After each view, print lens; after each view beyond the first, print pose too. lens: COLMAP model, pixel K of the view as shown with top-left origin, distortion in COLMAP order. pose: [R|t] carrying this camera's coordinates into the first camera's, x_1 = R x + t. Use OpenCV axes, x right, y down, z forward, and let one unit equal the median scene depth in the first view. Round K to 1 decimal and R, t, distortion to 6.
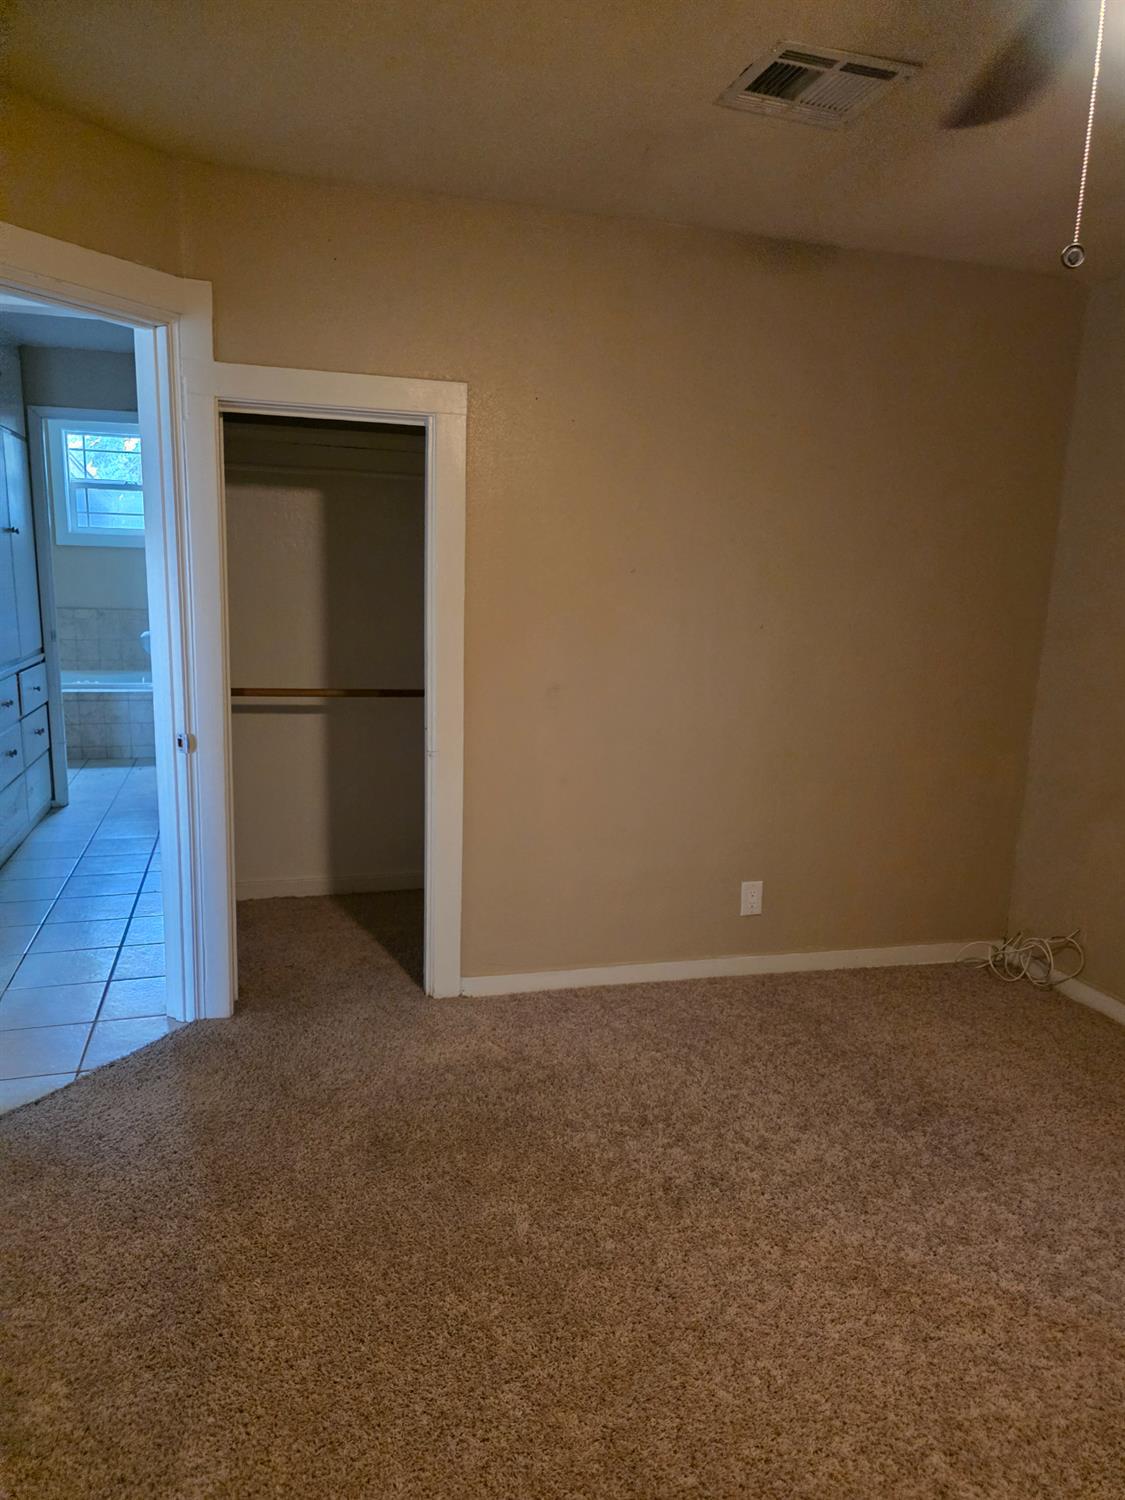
lens RADIAL K [[994.5, 0, 562.3], [0, 994.5, 748.1], [0, 0, 1]] dist [0.000104, 0.000030]
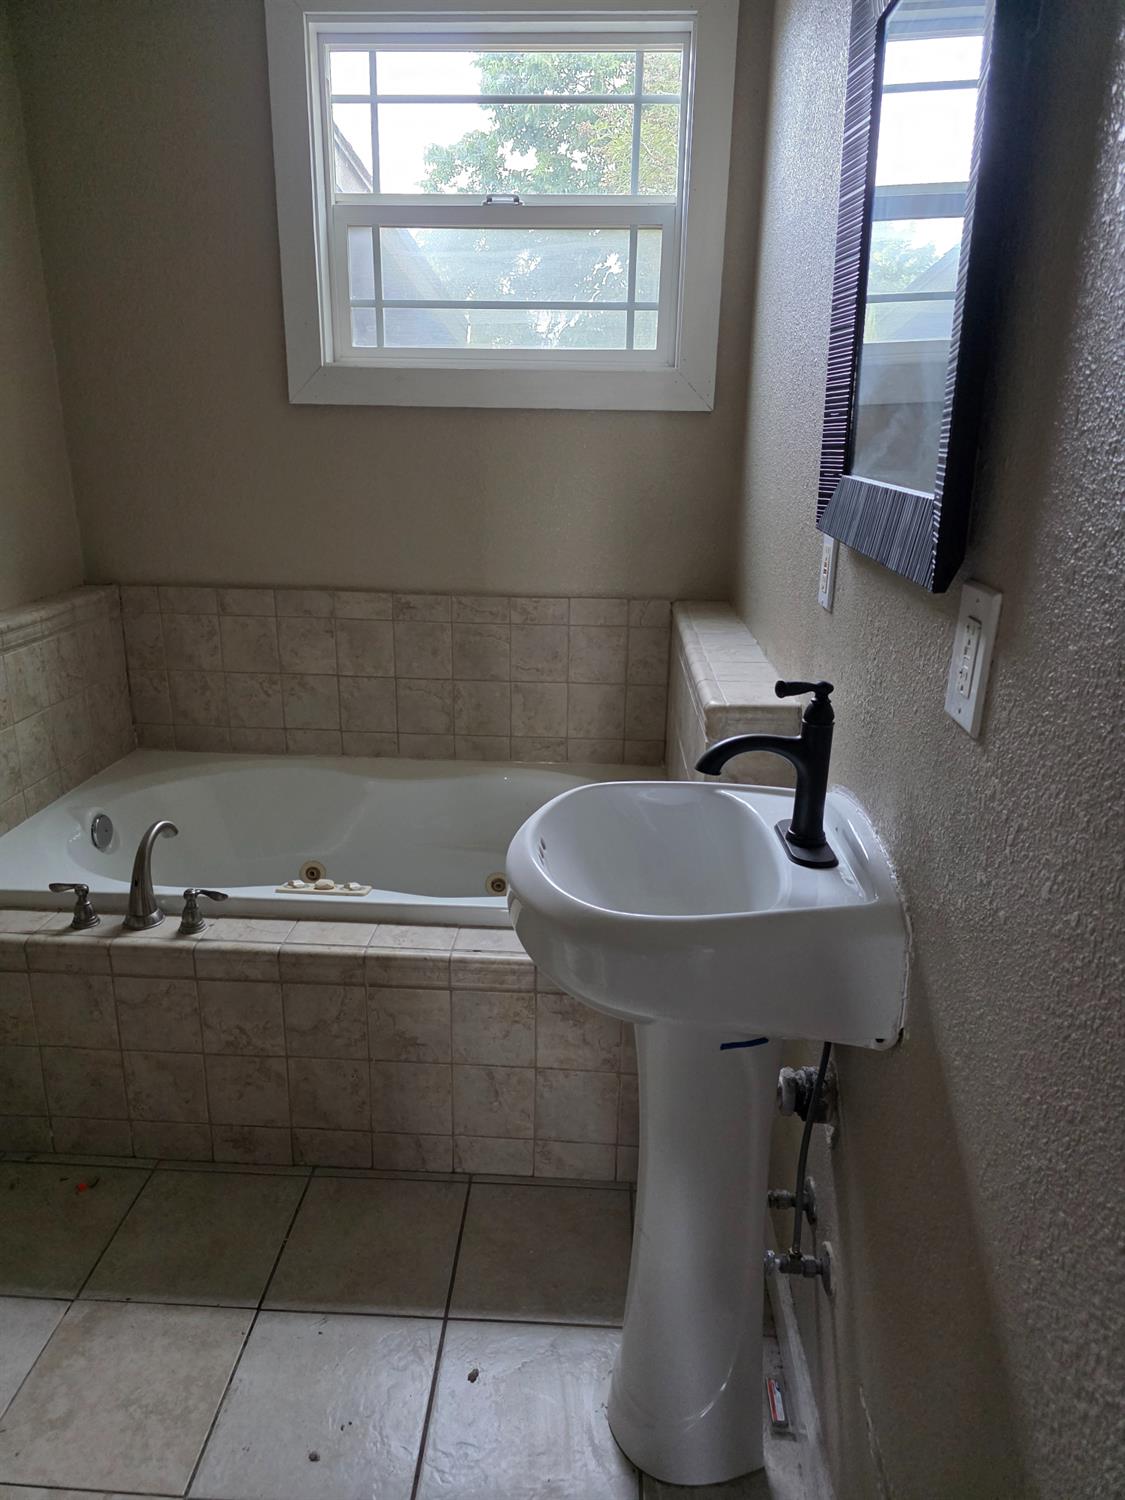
lens RADIAL K [[994.5, 0, 560.9], [0, 994.5, 750.5], [0, 0, 1]] dist [0.000104, 0.000030]
pose [[0.942447, 0.092547, -0.321291, -0.297547], [-0.057683, 0.991525, 0.116405, -0.130575], [0.329341, -0.091173, 0.939799, 0.692127]]
